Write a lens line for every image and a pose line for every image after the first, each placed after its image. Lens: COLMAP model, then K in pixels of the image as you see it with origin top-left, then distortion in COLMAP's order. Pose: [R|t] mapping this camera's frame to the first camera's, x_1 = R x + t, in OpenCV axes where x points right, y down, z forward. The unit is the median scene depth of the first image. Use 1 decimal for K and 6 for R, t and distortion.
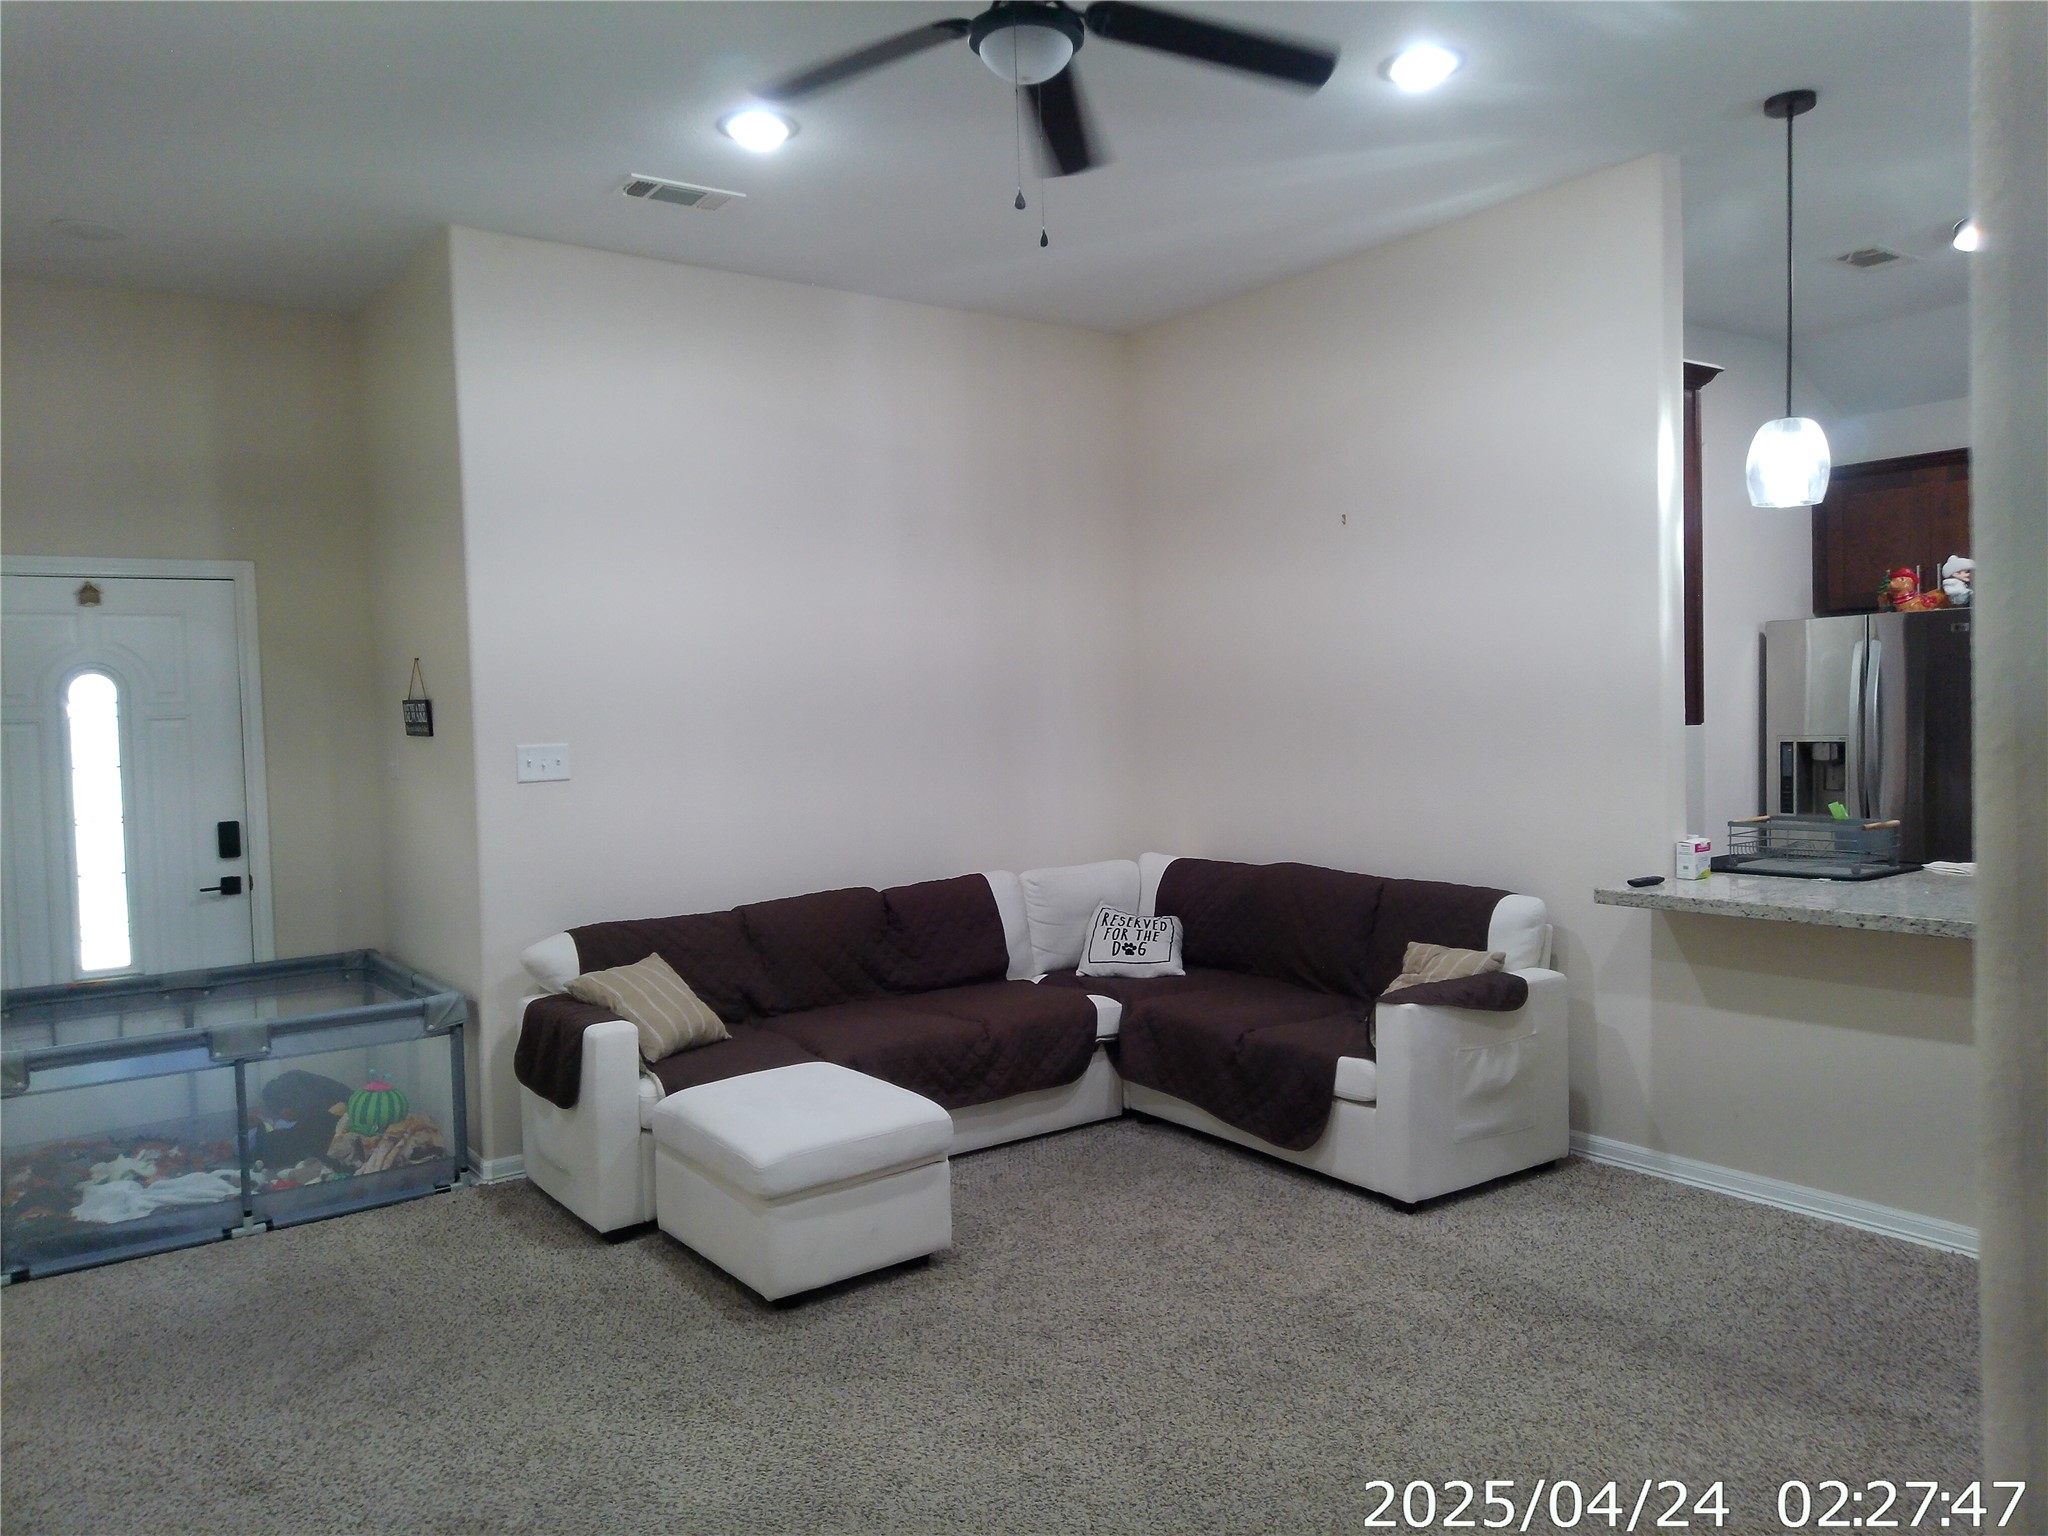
lens RADIAL K [[1473.8, 0, 1050.9], [0, 1473.8, 755.6], [0, 0, 1]] dist [0.093131, -0.127271]
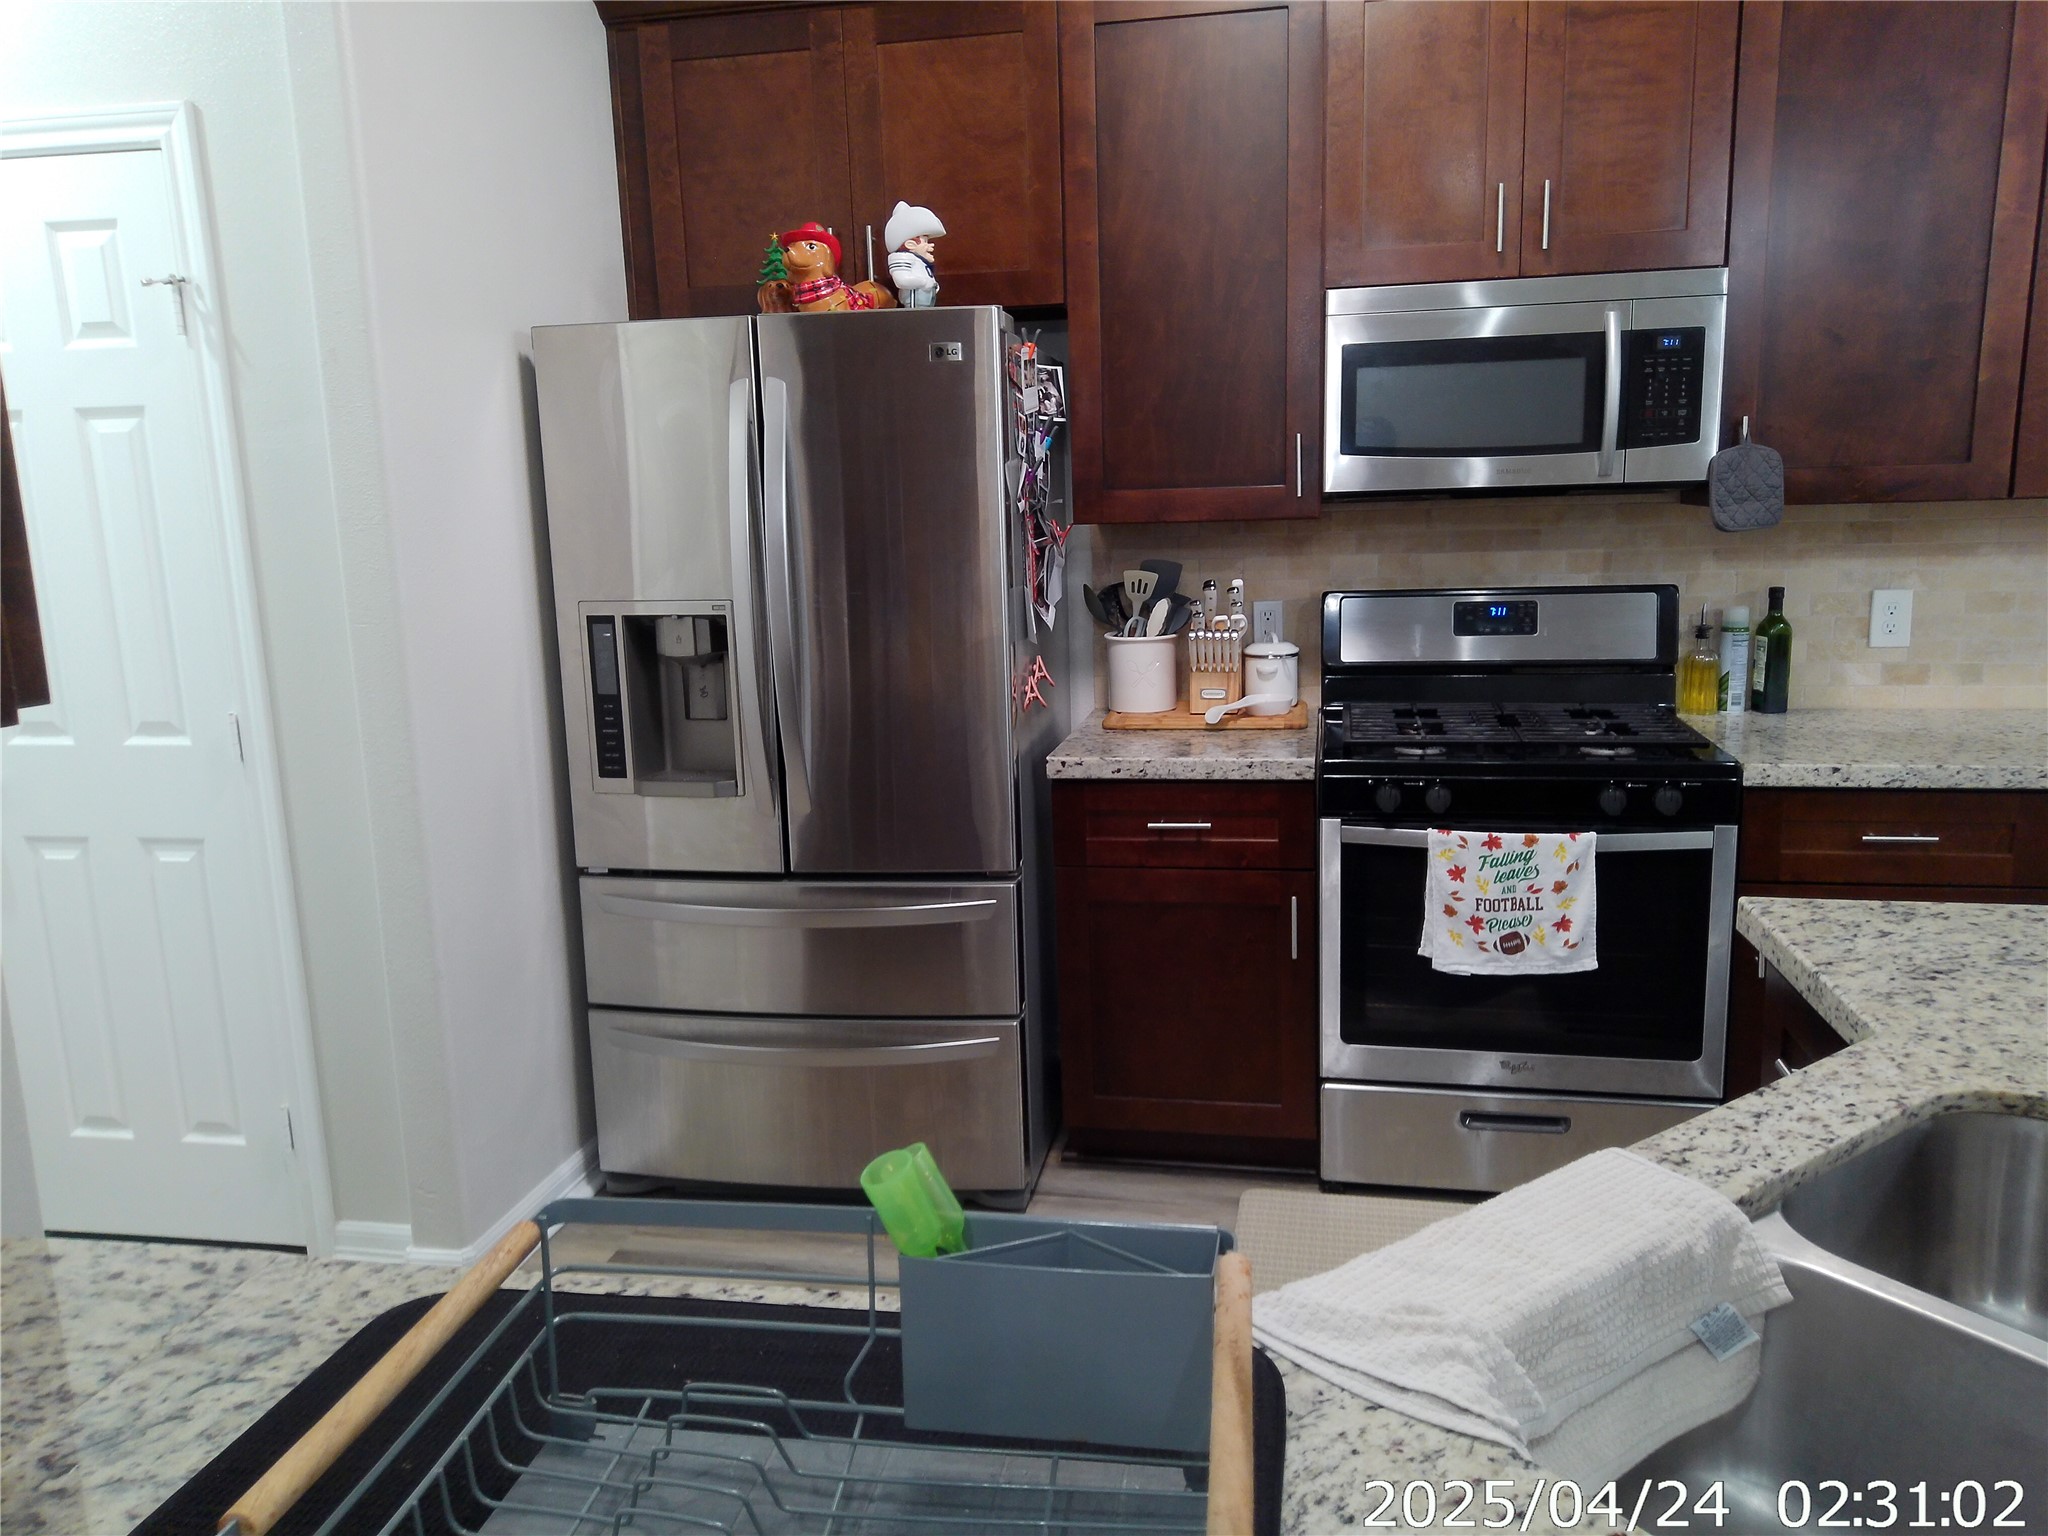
lens RADIAL K [[1484.9, 0, 1053.7], [0, 1484.9, 768.3], [0, 0, 1]] dist [0.079138, -0.091049]
pose [[0.729913, -0.116440, 0.673549, 0.444388], [0.027099, 0.989539, 0.141701, -0.035394], [-0.683002, -0.085177, 0.725433, 0.904938]]
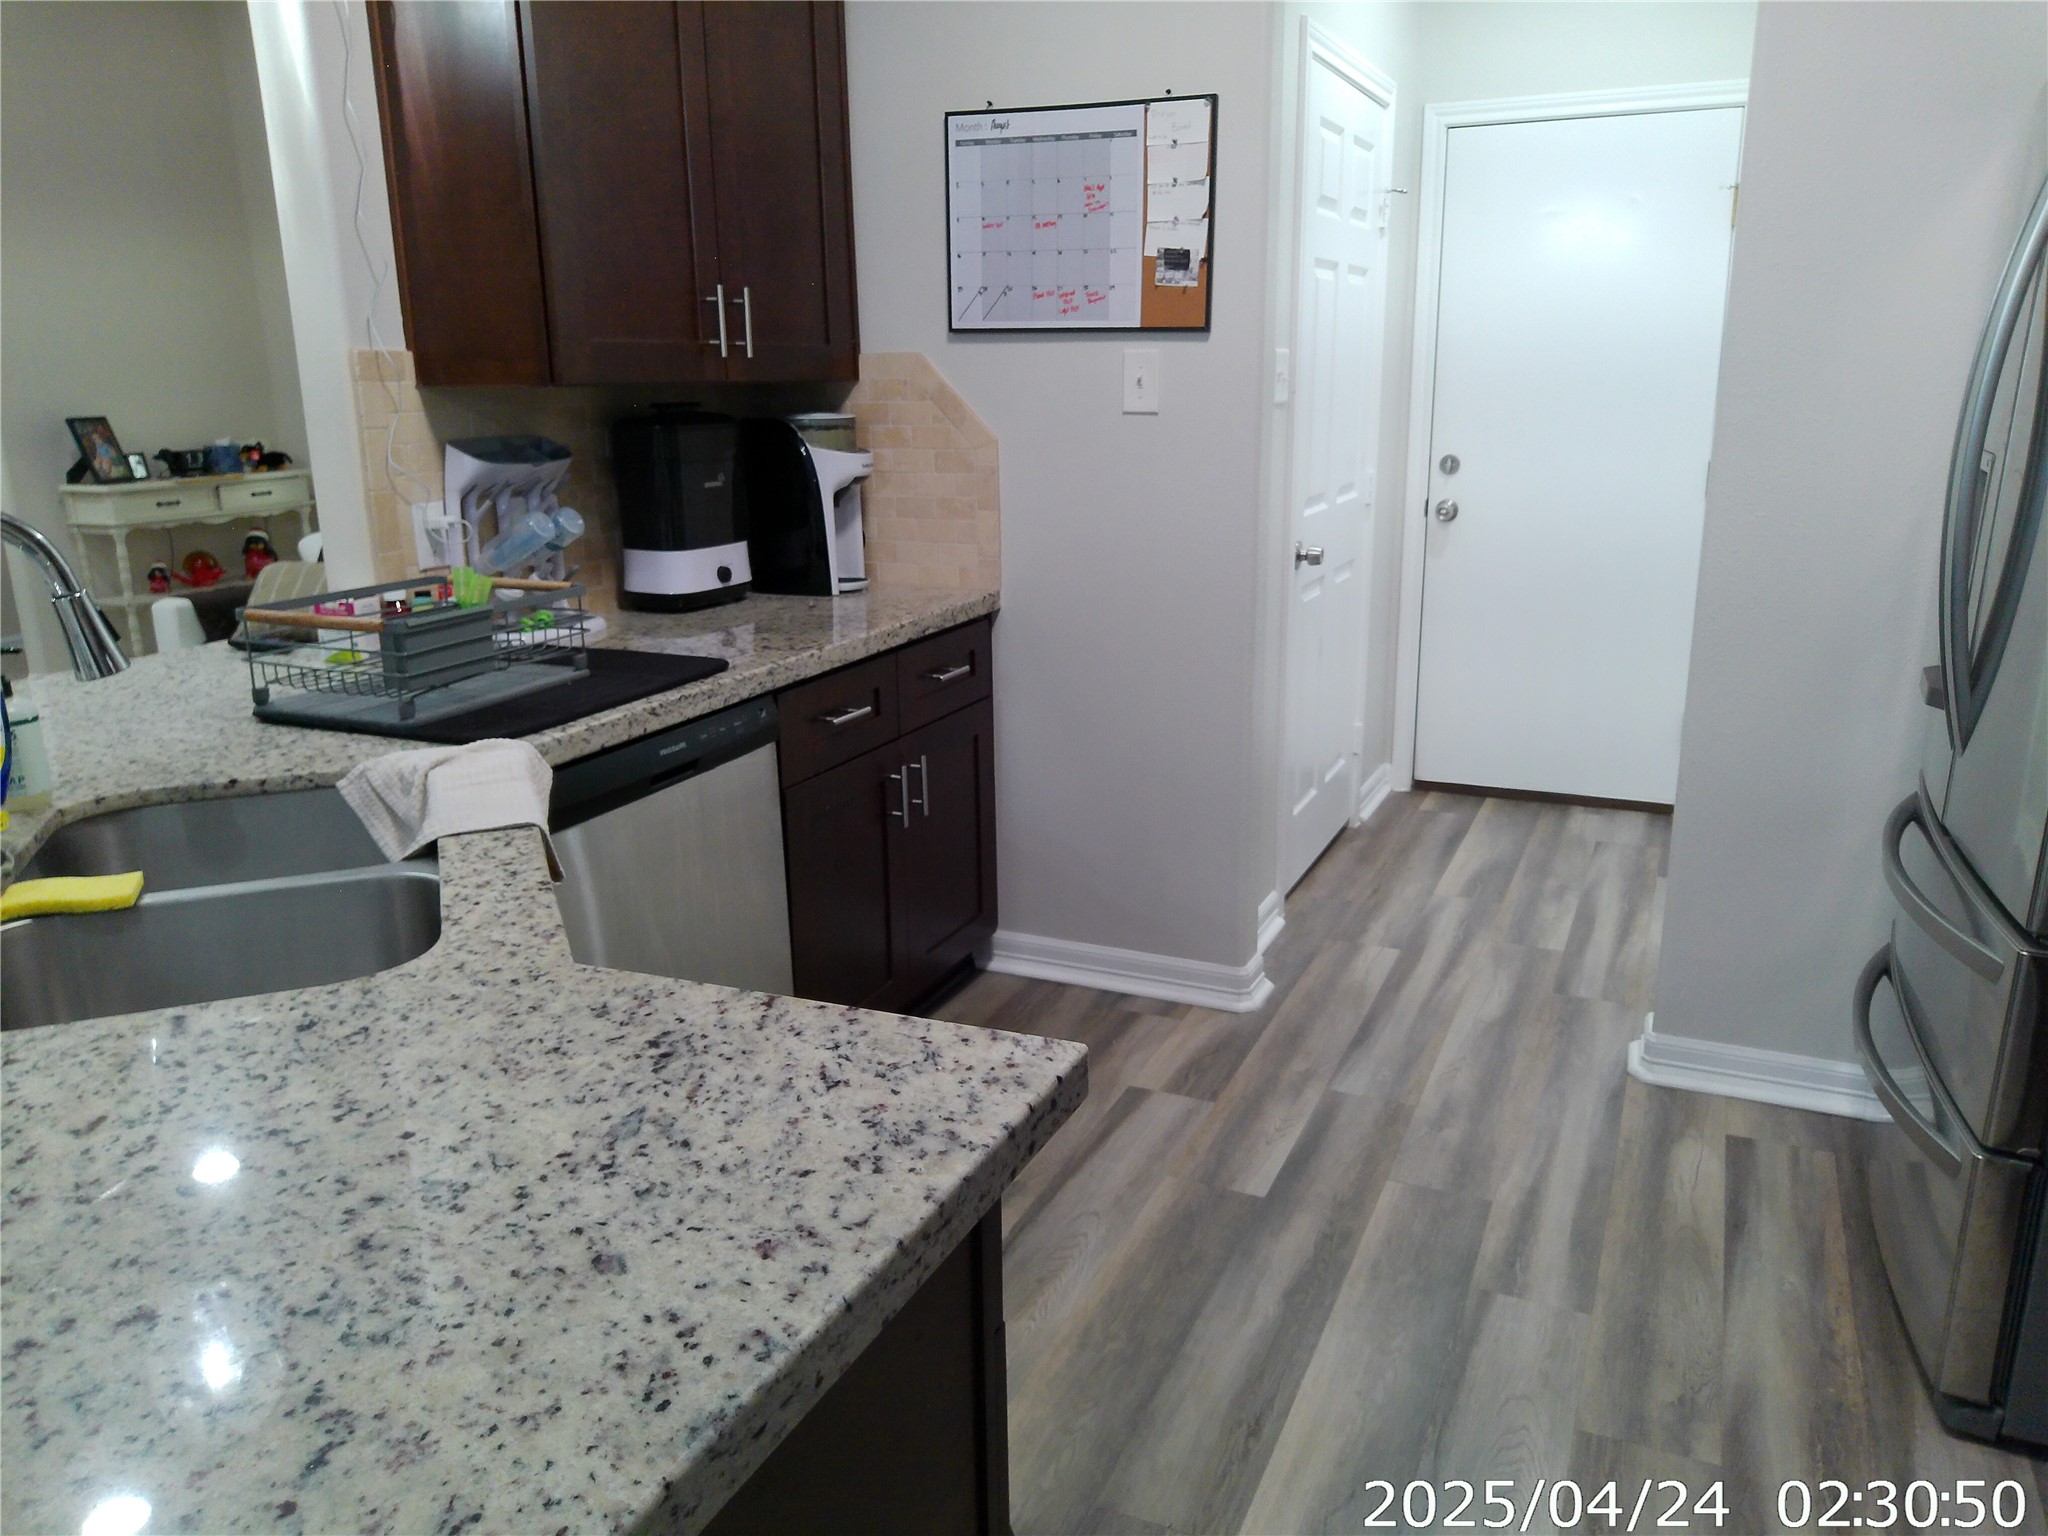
lens RADIAL K [[1494.6, 0, 1054.3], [0, 1494.6, 770.6], [0, 0, 1]] dist [0.074057, -0.105362]
pose [[0.498488, 0.254235, -0.828779, 1.063754], [-0.035778, 0.961249, 0.273352, -0.043648], [0.866158, -0.106610, 0.488267, 0.959065]]
